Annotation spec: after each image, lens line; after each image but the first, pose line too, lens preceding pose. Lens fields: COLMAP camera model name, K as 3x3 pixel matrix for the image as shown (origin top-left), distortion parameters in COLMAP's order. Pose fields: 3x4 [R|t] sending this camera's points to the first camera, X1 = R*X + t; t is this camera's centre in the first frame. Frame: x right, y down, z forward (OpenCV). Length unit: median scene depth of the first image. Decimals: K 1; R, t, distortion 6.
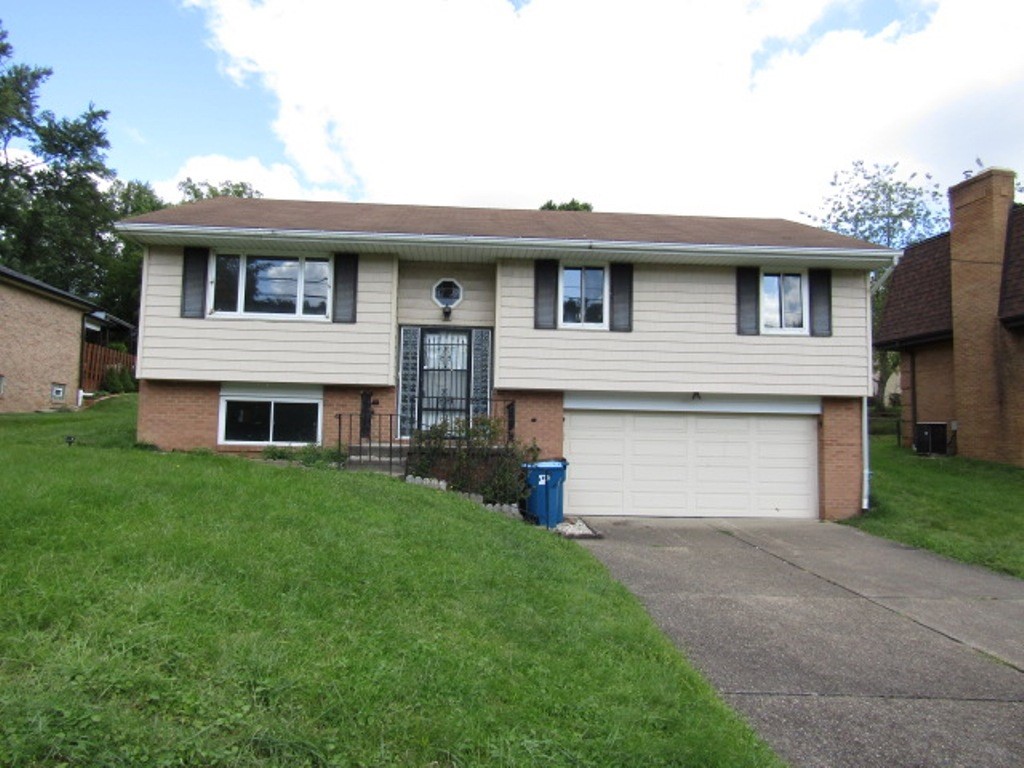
lens RADIAL K [[713.8, 0, 512.0], [0, 713.8, 384.0], [0, 0, 1]] dist [0.022801, -0.001452]
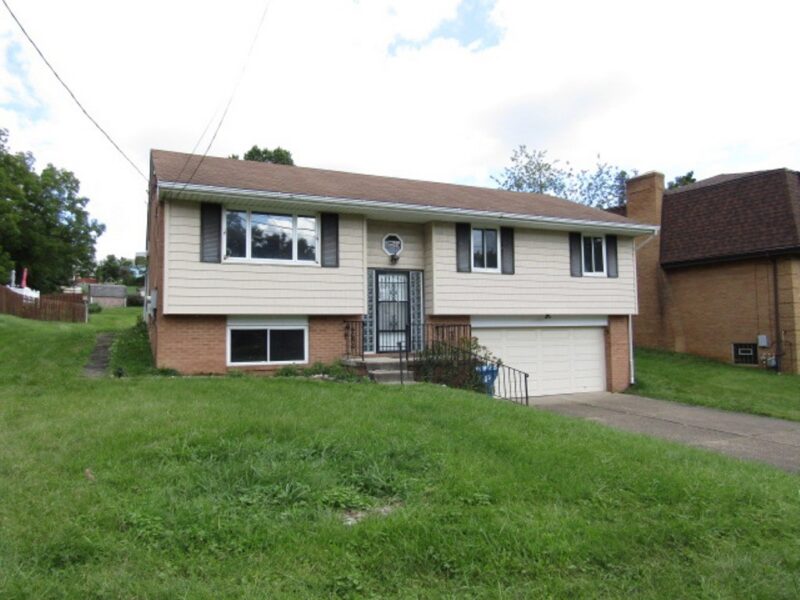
lens RADIAL K [[567.4, 0, 400.0], [0, 567.4, 300.0], [0, 0, 1]] dist [0.021215, 0.000671]
pose [[0.929004, -0.012594, 0.369855, -0.485179], [0.006448, 0.999820, 0.017849, -0.042392], [-0.370013, -0.014197, 0.928918, -0.002937]]
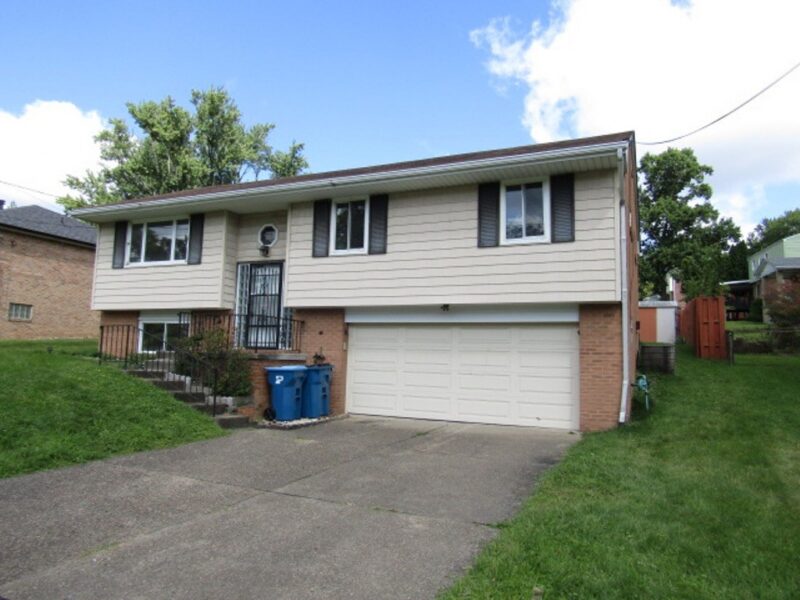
lens RADIAL K [[557.7, 0, 400.0], [0, 557.7, 300.0], [0, 0, 1]] dist [0.022801, -0.001452]
pose [[0.887017, -0.045063, -0.459533, 0.591193], [0.027282, 0.998602, -0.045264, 0.041638], [0.460931, 0.027613, 0.887006, 0.224175]]
